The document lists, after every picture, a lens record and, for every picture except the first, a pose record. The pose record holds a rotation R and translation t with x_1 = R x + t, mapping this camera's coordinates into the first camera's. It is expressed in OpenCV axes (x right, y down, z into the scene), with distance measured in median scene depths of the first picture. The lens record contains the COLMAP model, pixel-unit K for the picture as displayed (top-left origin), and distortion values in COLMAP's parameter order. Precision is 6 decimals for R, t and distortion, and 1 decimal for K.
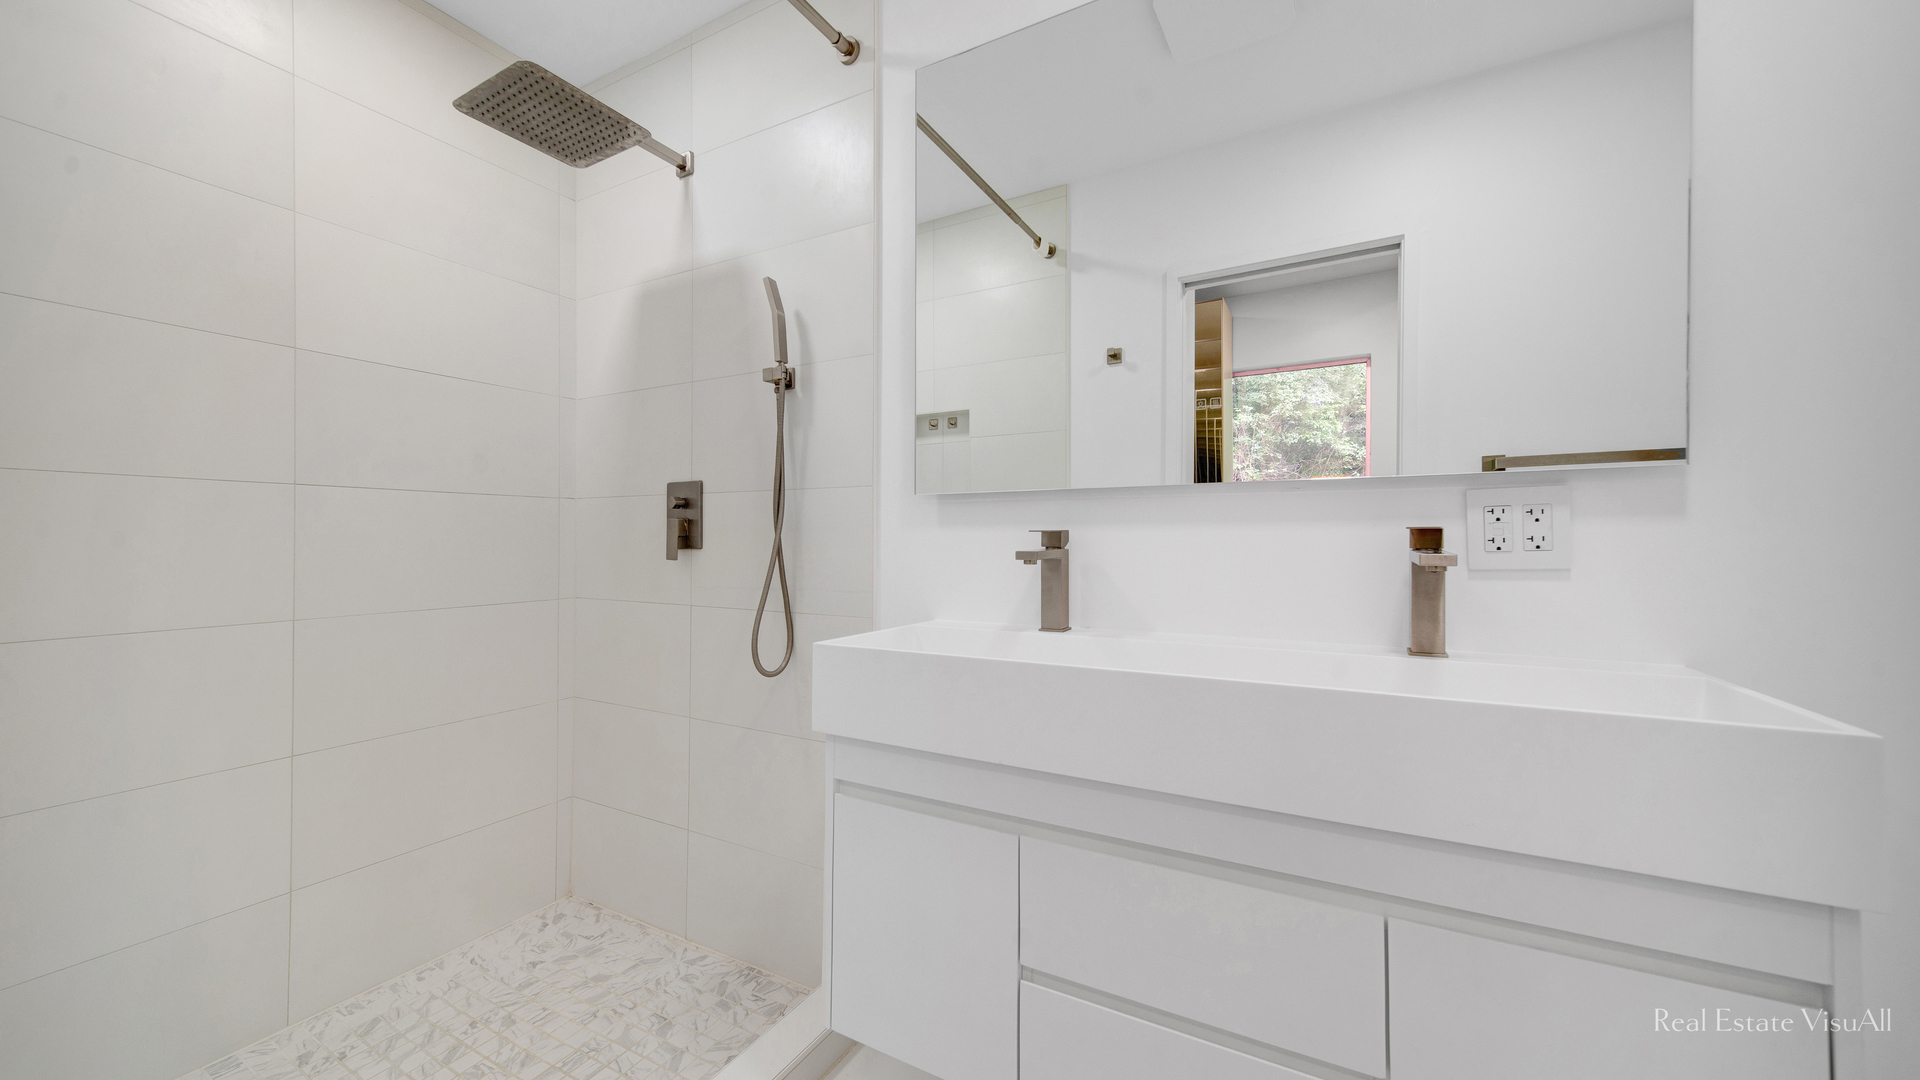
lens RADIAL K [[683.0, 0, 952.0], [0, 683.0, 543.6], [0, 0, 1]] dist [-0.004775, -0.001517]
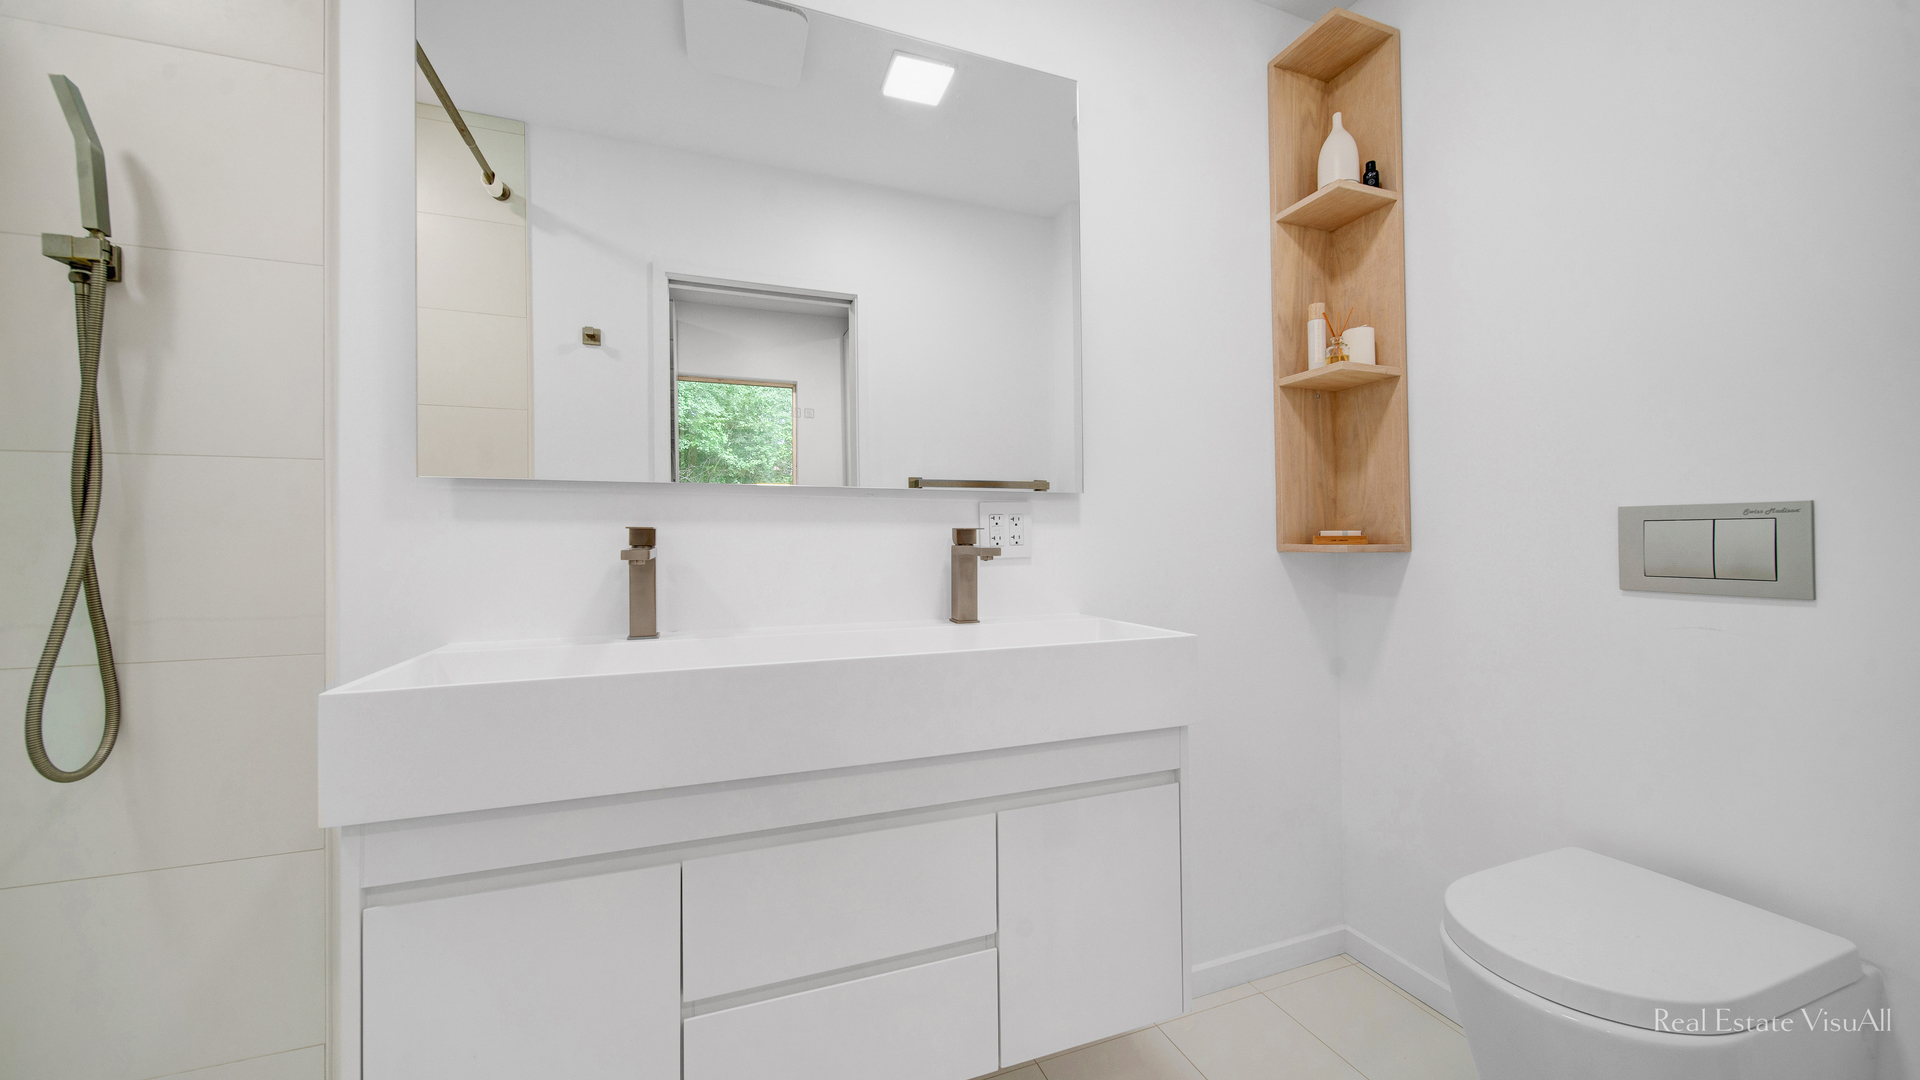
lens RADIAL K [[683.0, 0, 954.7], [0, 683.0, 539.8], [0, 0, 1]] dist [-0.004775, -0.001517]
pose [[0.648136, 0.000166, 0.761525, -0.211369], [0.006791, 0.999959, -0.005998, 0.004069], [-0.761494, 0.009059, 0.648108, 0.077135]]
